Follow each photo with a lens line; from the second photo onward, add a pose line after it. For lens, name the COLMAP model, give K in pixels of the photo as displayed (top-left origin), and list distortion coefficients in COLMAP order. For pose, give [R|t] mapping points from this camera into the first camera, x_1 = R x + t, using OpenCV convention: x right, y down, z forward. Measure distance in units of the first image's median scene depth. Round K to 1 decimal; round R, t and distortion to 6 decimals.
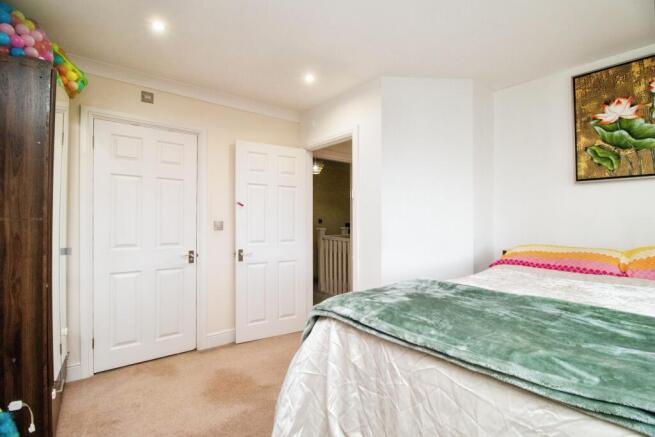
lens RADIAL K [[307.0, 0, 327.6], [0, 307.0, 223.0], [0, 0, 1]] dist [0.000845, -0.010956]
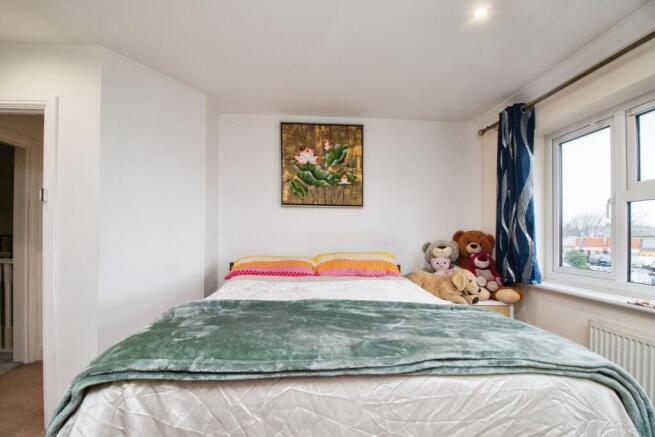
lens RADIAL K [[306.2, 0, 326.3], [0, 306.2, 235.5], [0, 0, 1]] dist [-0.001803, -0.000339]
pose [[0.580263, 0.004310, 0.814418, -0.138740], [-0.004919, 0.999986, -0.001788, -0.006996], [-0.814414, -0.002969, 0.580276, 0.119468]]
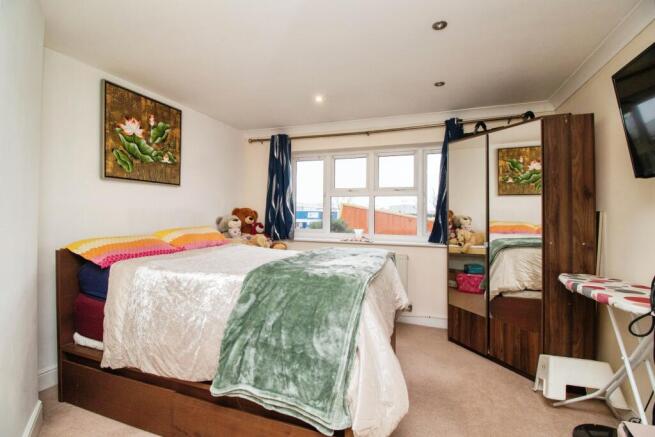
lens RADIAL K [[303.6, 0, 327.5], [0, 303.6, 218.5], [0, 0, 1]] dist [0.001190, -0.010880]
pose [[-0.532003, -0.020860, 0.846485, -0.605368], [0.002520, 0.999653, 0.026219, -0.017523], [-0.846738, 0.016081, -0.531766, 1.039978]]
